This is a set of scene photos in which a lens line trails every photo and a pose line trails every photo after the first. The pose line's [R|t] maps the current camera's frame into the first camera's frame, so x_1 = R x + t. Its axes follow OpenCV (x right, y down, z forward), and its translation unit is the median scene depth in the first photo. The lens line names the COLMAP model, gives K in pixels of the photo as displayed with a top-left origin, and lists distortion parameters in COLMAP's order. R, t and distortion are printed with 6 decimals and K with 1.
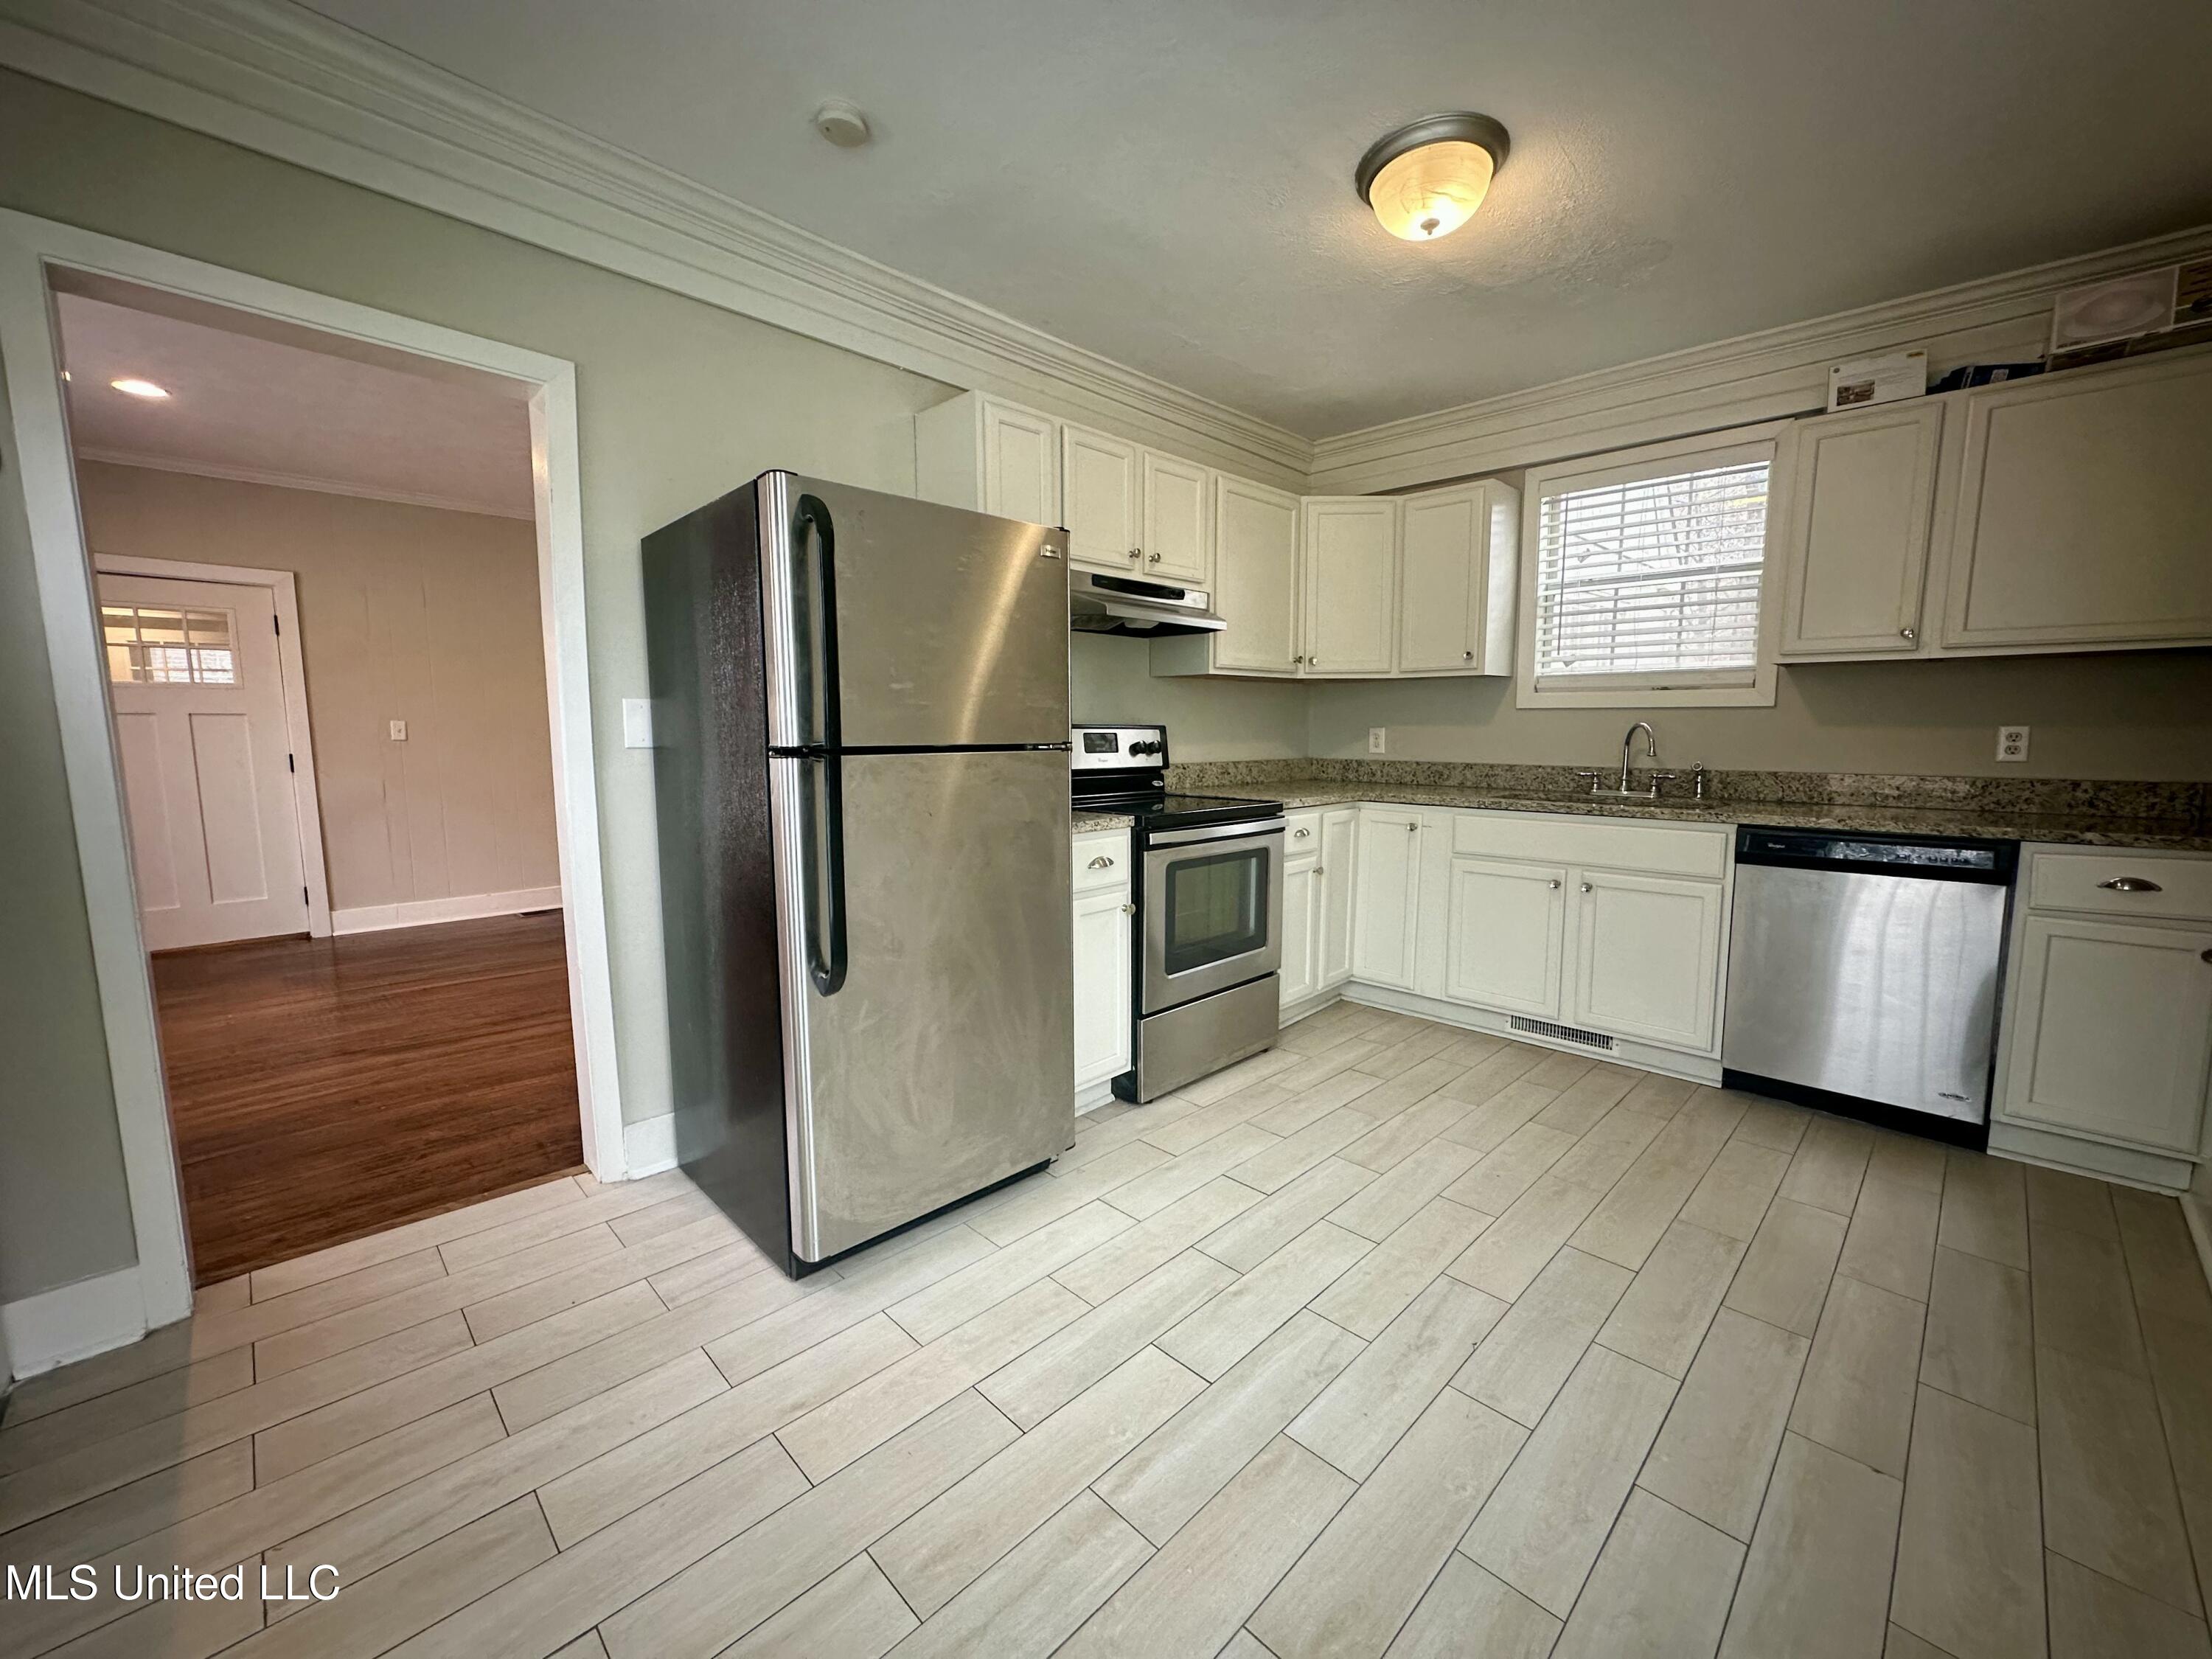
lens RADIAL K [[886.5, 0, 1104.3], [0, 886.5, 828.9], [0, 0, 1]] dist [-0.006797, 0.000199]
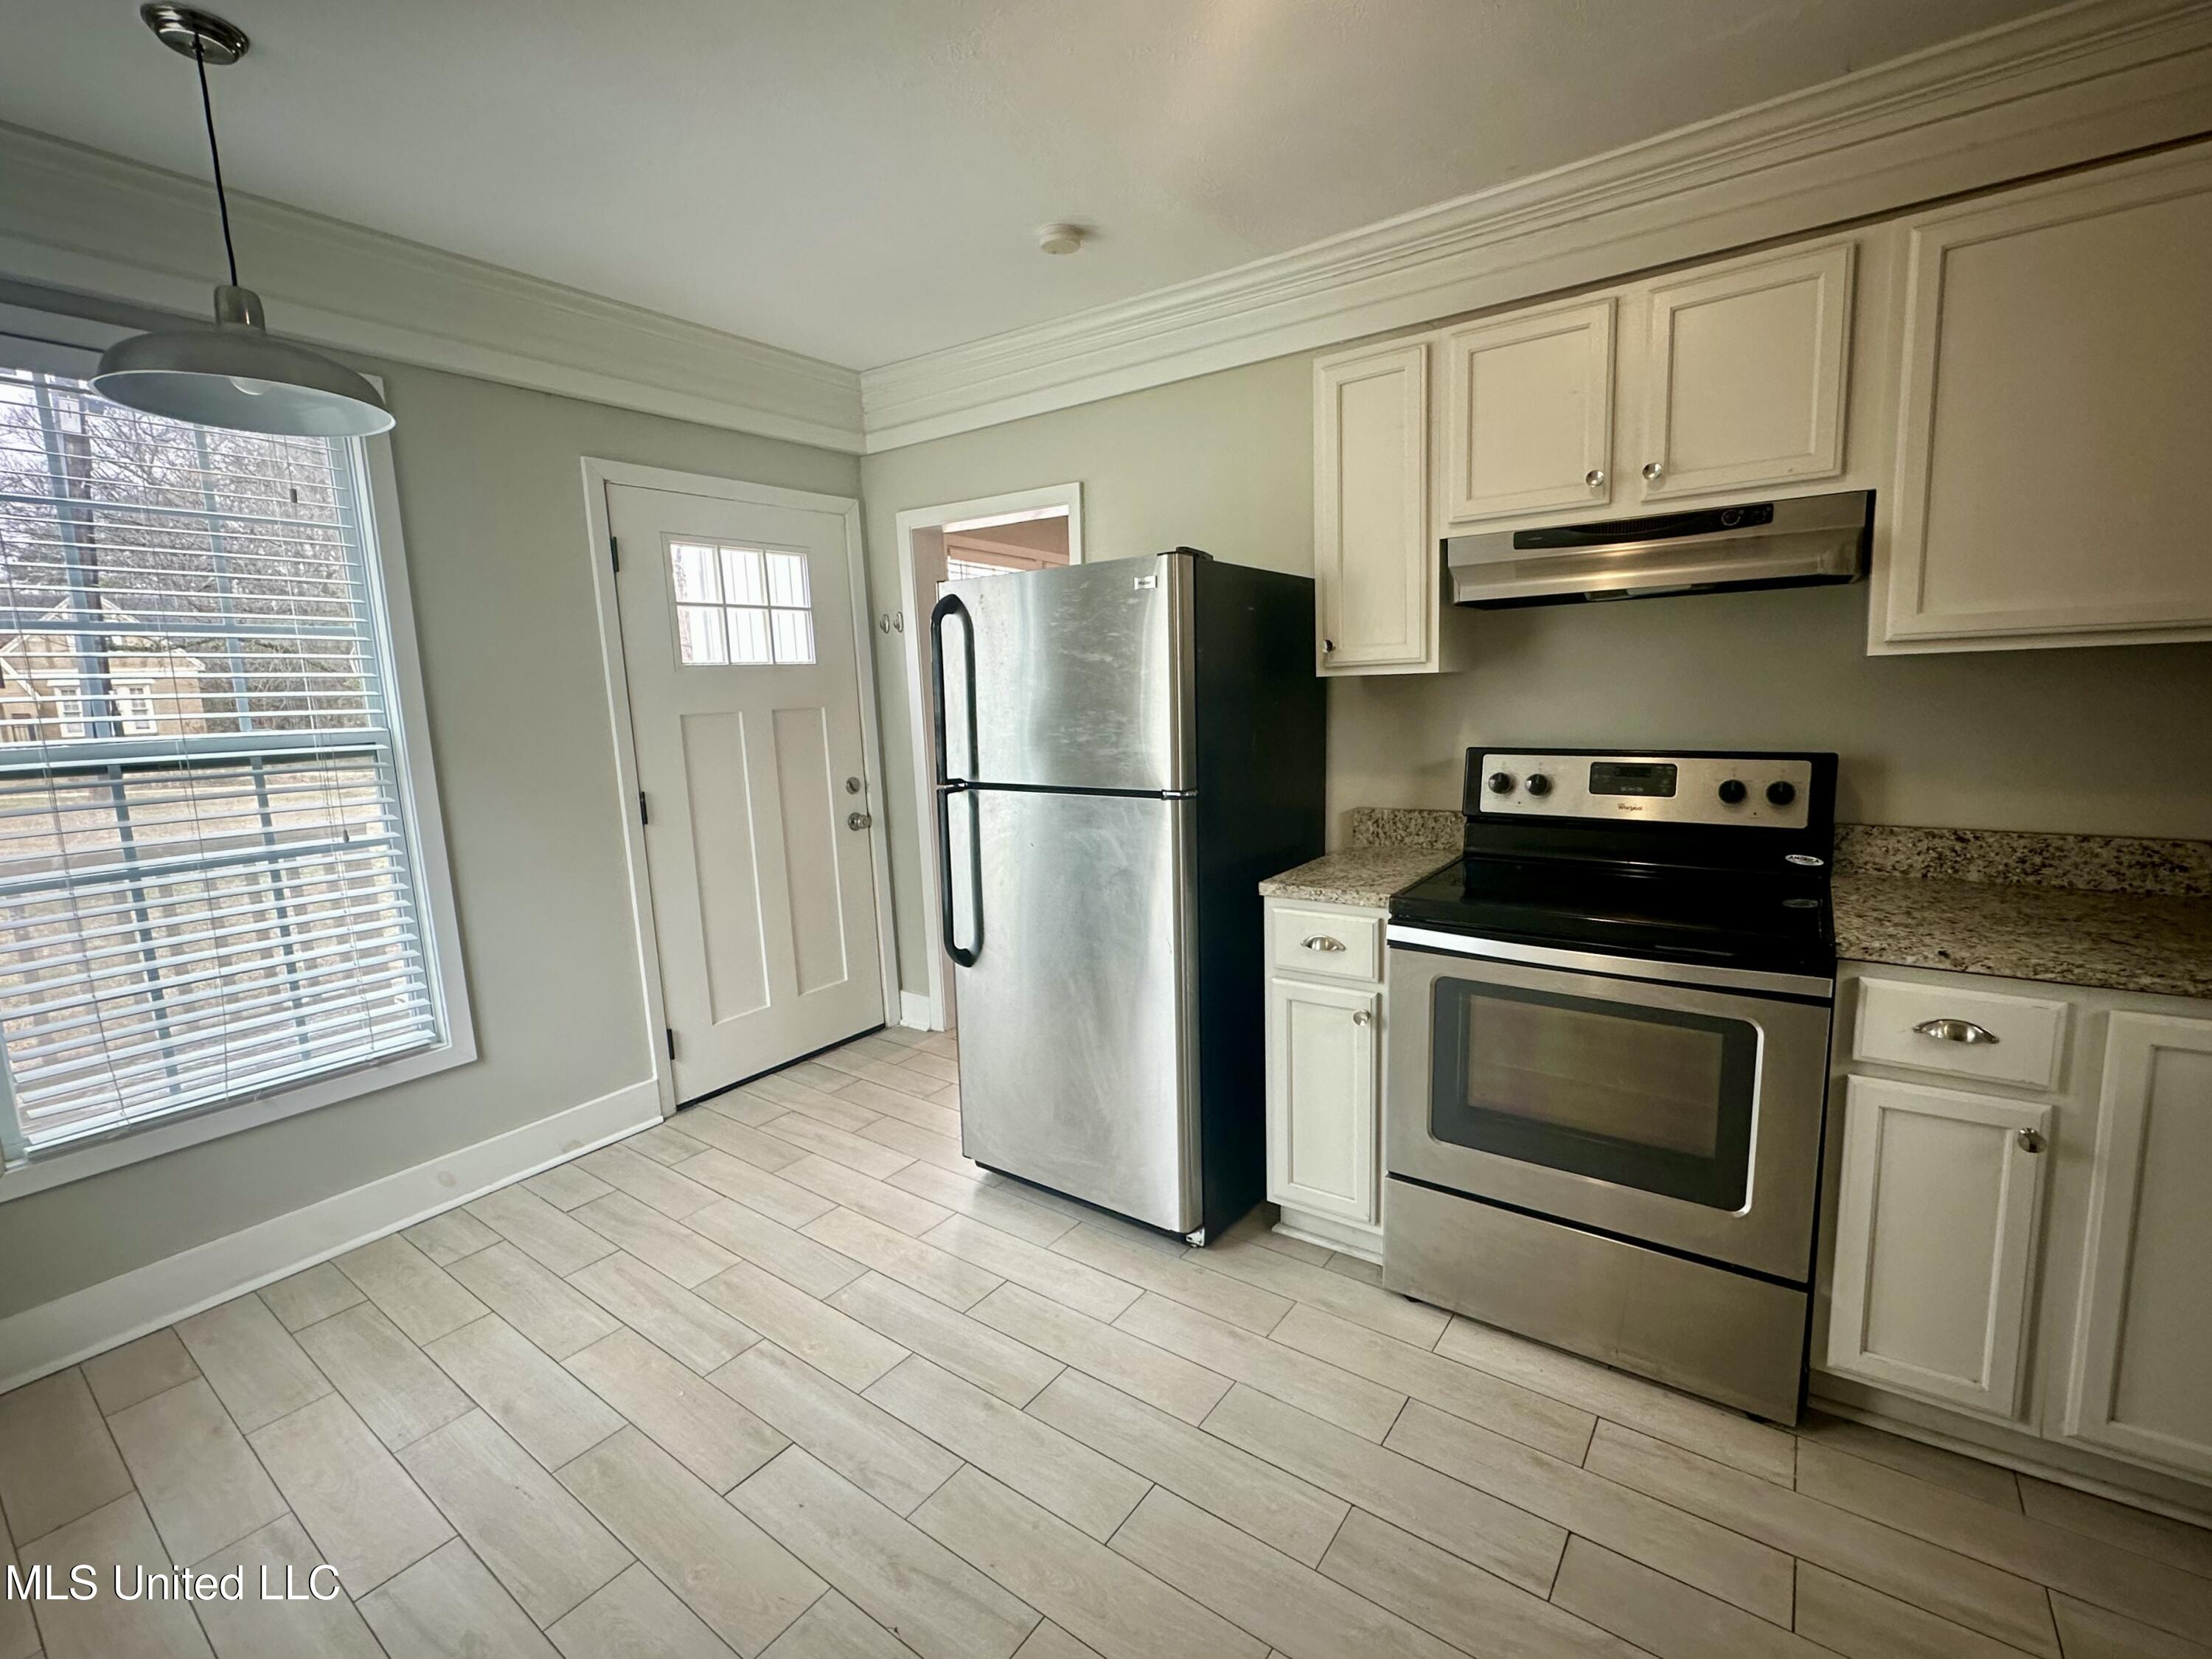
lens RADIAL K [[980.2, 0, 1101.4], [0, 980.2, 827.6], [0, 0, 1]] dist [-0.000319, 0.000034]
pose [[0.149584, 0.141283, -0.978603, 0.611283], [-0.077616, 0.988362, 0.130828, -0.122624], [0.985698, 0.056386, 0.158809, 0.515796]]
